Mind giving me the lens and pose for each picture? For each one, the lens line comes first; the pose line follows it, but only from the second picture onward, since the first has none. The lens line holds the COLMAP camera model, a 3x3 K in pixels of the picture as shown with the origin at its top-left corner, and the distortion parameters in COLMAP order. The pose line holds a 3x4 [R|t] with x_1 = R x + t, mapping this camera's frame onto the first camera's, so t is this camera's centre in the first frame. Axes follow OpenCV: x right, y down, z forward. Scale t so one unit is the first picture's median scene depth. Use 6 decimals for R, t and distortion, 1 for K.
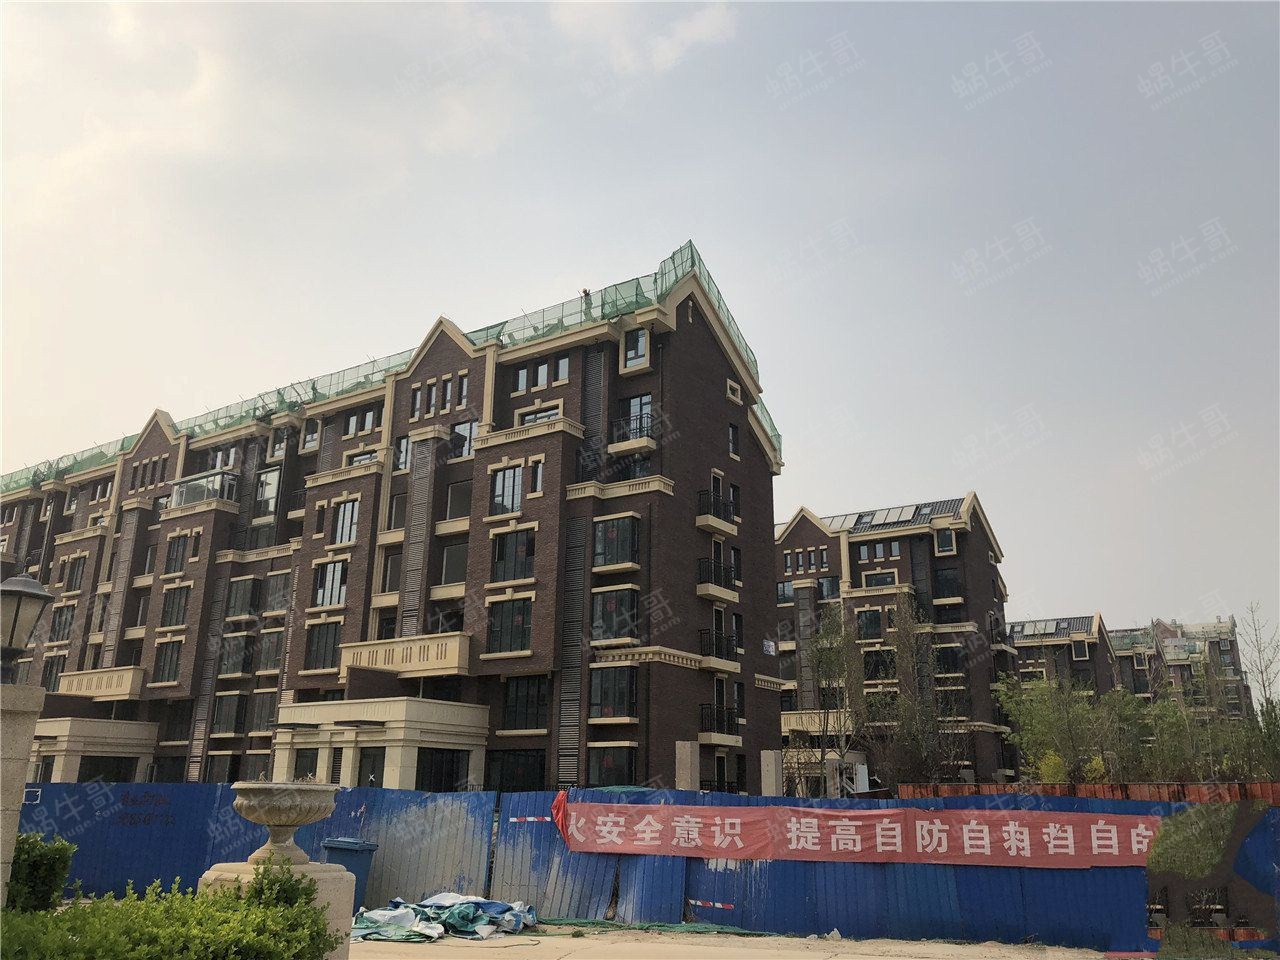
lens RADIAL K [[1042.9, 0, 638.3], [0, 1042.9, 462.8], [0, 0, 1]] dist [0.101964, -0.143638]
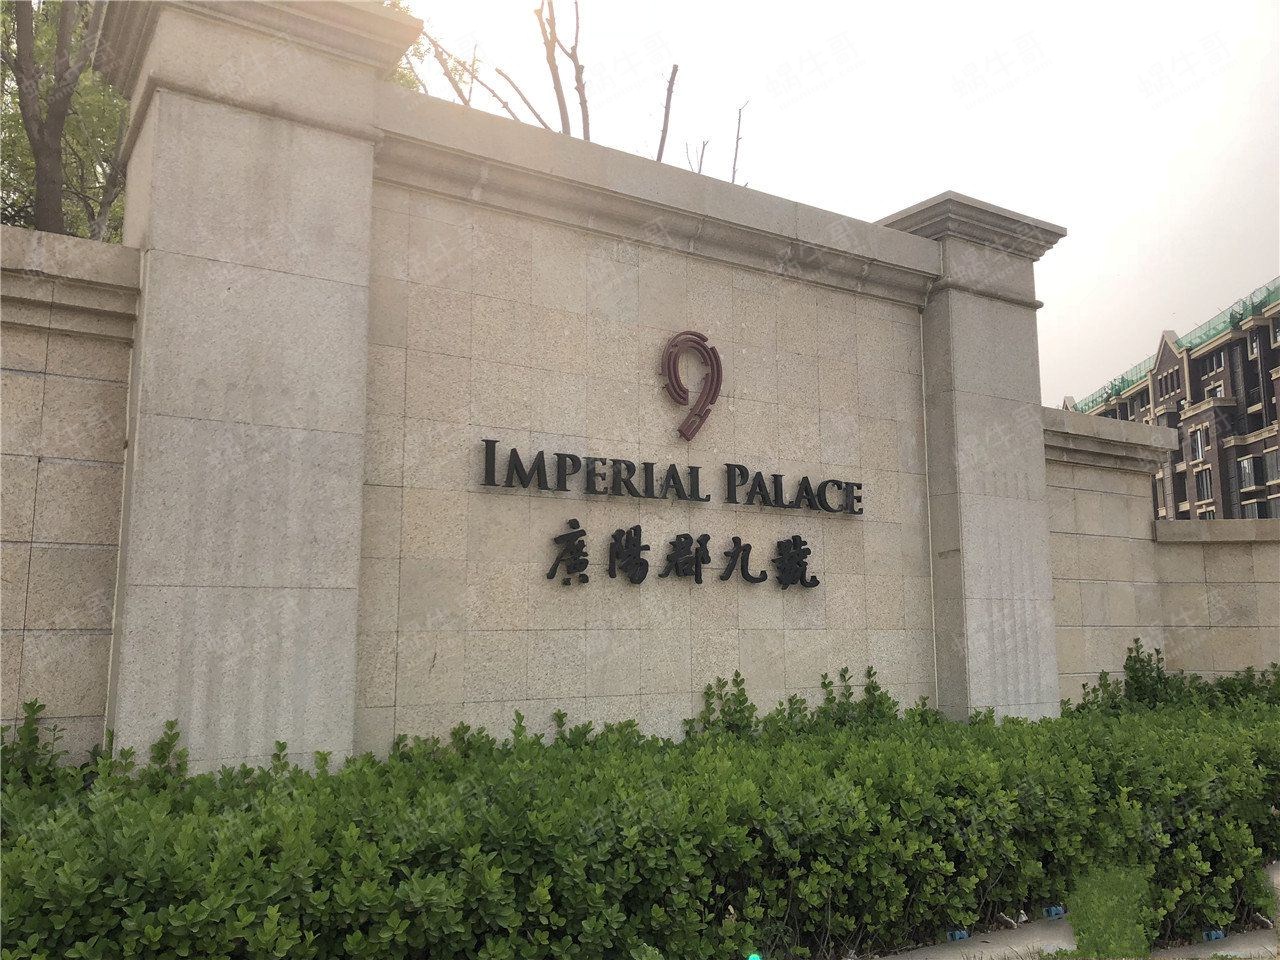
lens RADIAL K [[1042.9, 0, 638.3], [0, 1042.9, 462.8], [0, 0, 1]] dist [0.101964, -0.143638]
pose [[0.492434, -0.138498, -0.859260, 0.332650], [0.263586, 0.964626, -0.004423, -0.065071], [0.829476, -0.224311, 0.511521, -0.224235]]
